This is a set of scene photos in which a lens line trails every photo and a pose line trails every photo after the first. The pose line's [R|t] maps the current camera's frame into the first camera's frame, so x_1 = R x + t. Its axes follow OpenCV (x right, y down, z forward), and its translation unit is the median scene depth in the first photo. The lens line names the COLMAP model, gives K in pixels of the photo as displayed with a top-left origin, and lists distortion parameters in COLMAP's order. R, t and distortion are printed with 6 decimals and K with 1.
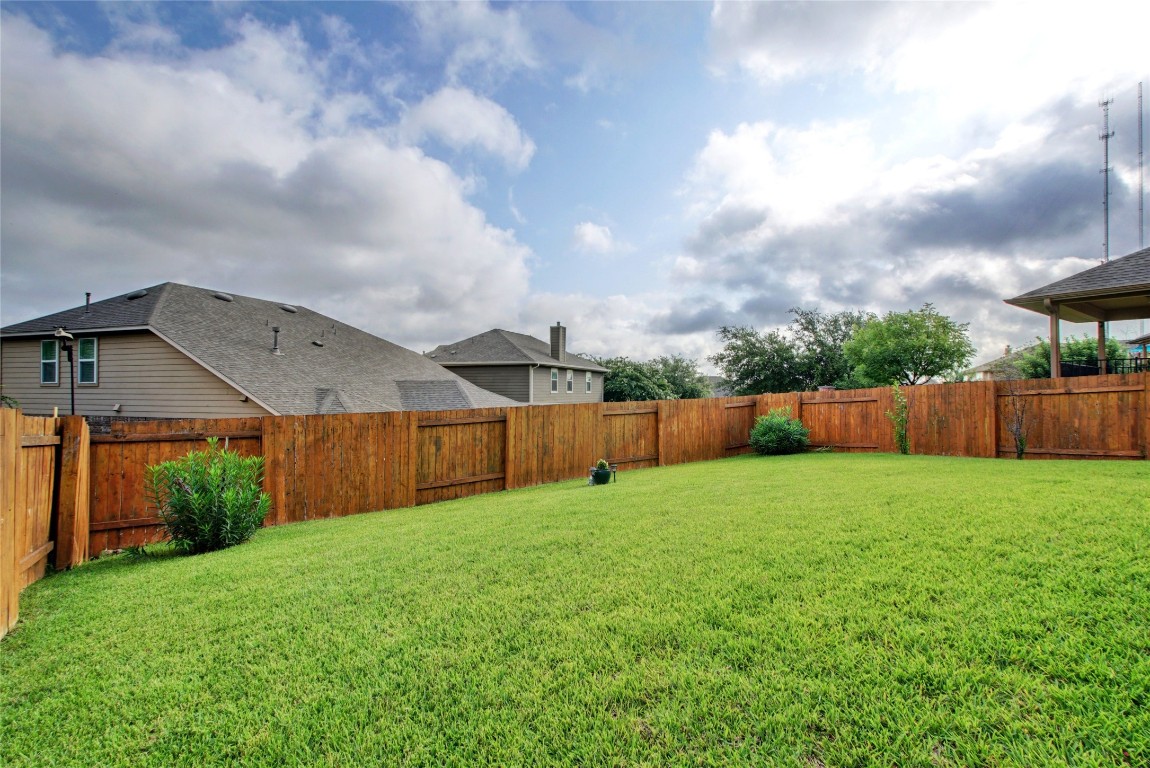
lens RADIAL K [[504.4, 0, 574.0], [0, 504.4, 384.2], [0, 0, 1]] dist [-0.001645, -0.000405]
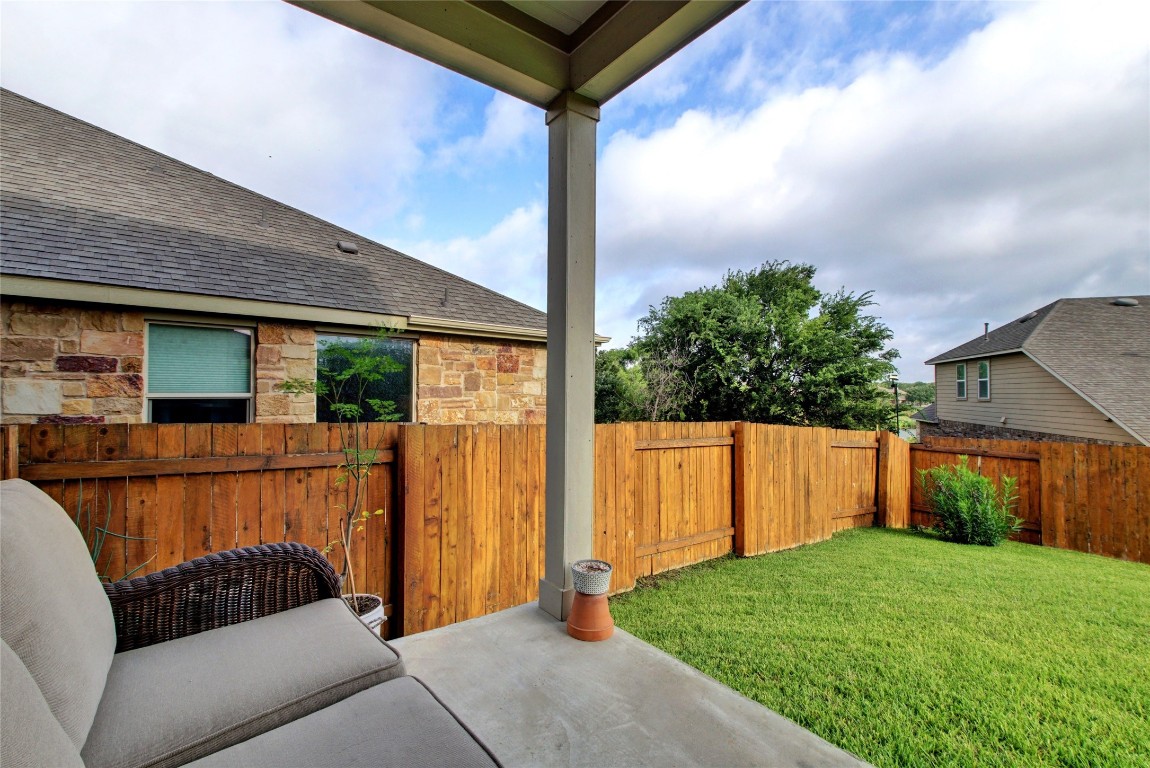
lens RADIAL K [[504.4, 0, 573.7], [0, 504.4, 386.4], [0, 0, 1]] dist [-0.001645, -0.000405]
pose [[0.001411, -0.013761, -0.999904, 0.493646], [0.015180, 0.999790, -0.013738, -0.057942], [0.999884, -0.015159, 0.001619, 0.014629]]
